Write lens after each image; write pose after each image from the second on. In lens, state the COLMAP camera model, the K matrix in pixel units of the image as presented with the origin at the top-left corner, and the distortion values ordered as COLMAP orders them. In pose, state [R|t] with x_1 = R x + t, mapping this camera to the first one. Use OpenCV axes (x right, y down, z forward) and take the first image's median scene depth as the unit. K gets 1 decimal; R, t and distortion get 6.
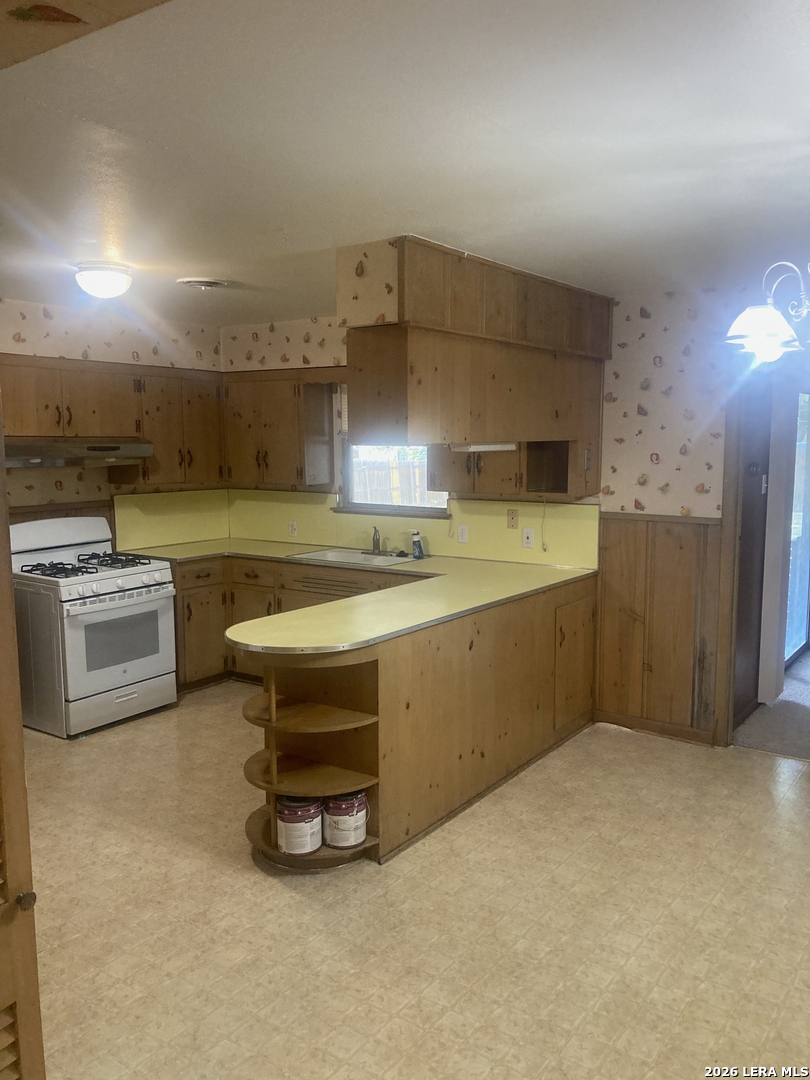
lens RADIAL K [[877.7, 0, 408.2], [0, 877.7, 542.0], [0, 0, 1]] dist [0.050189, -0.029092]
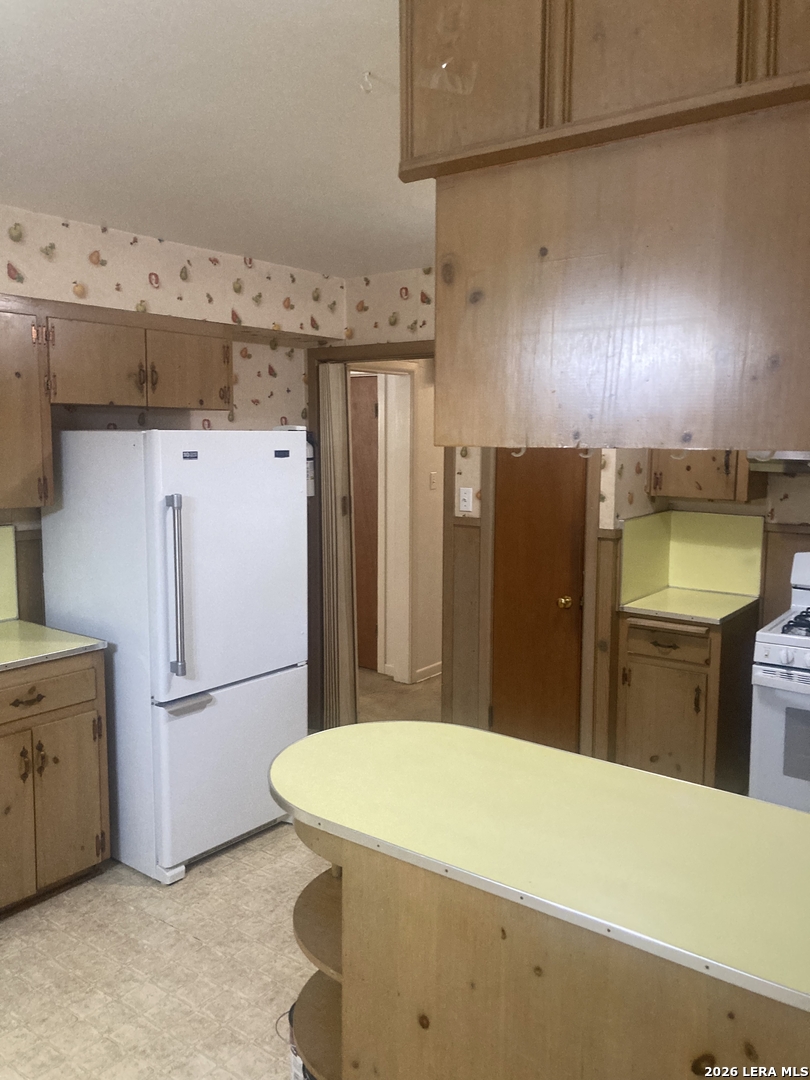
lens RADIAL K [[877.7, 0, 401.4], [0, 877.7, 539.8], [0, 0, 1]] dist [0.050189, -0.029092]
pose [[-0.032794, 0.126560, -0.991417, 0.280216], [-0.125345, 0.983598, 0.129708, -0.077345], [0.991571, 0.128523, -0.016392, 0.636107]]
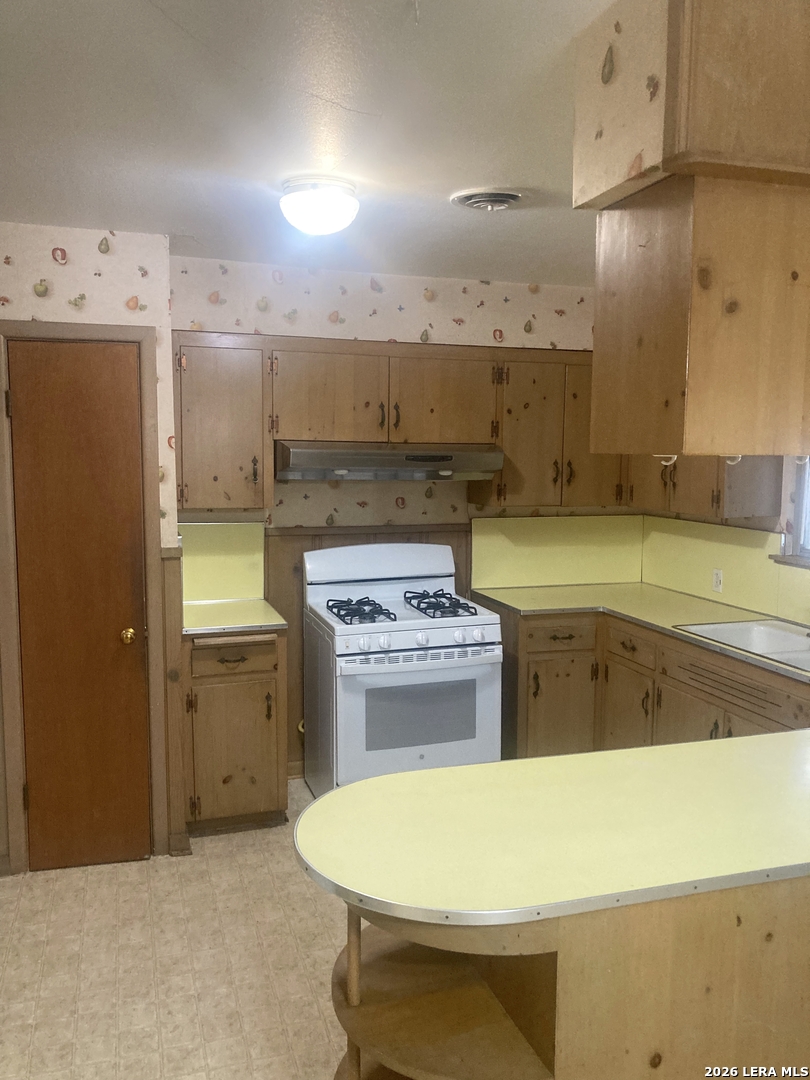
lens RADIAL K [[877.7, 0, 398.8], [0, 877.7, 544.3], [0, 0, 1]] dist [0.050189, -0.029092]
pose [[0.792267, 0.075242, -0.605518, 0.096326], [-0.079416, 0.996642, 0.019934, -0.043373], [0.604985, 0.032295, 0.795582, 0.373315]]
